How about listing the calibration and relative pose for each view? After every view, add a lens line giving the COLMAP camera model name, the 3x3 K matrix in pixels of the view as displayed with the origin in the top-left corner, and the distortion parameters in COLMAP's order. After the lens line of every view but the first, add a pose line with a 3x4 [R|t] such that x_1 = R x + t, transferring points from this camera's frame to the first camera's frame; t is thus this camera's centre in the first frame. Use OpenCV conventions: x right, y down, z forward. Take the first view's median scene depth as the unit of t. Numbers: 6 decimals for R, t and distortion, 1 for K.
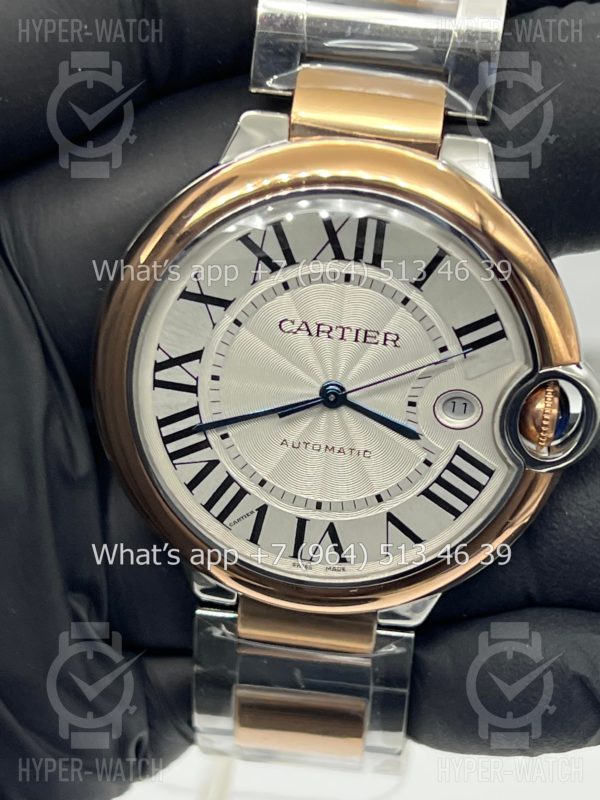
lens RADIAL K [[2169.7, 0, 285.9], [0, 2169.7, 435.1], [0, 0, 1]] dist [0.427465, 0.000000]
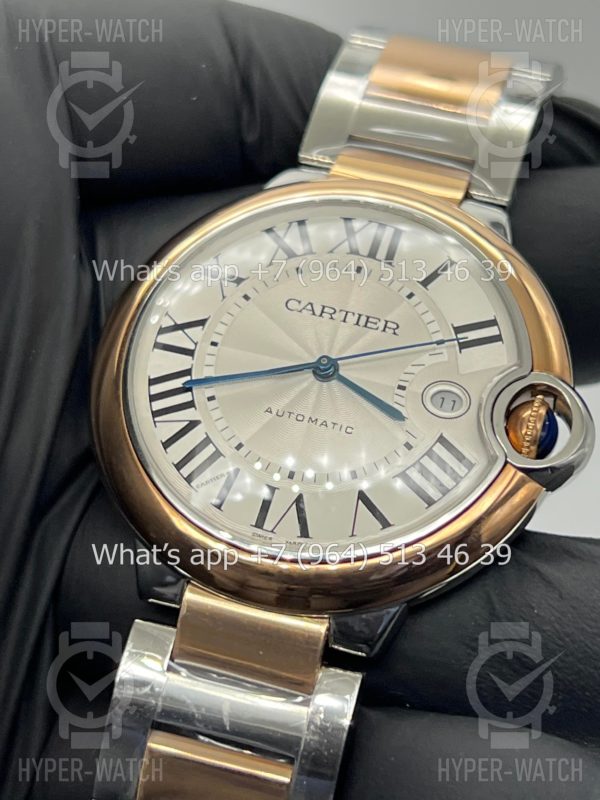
lens RADIAL K [[2169.7, 0, 297.6], [0, 2169.7, 397.0], [0, 0, 1]] dist [0.427465, 0.000000]
pose [[0.983119, 0.151891, -0.102016, 0.112986], [-0.181792, 0.747715, -0.638650, 0.632771], [-0.020726, 0.646414, 0.762705, 0.239134]]
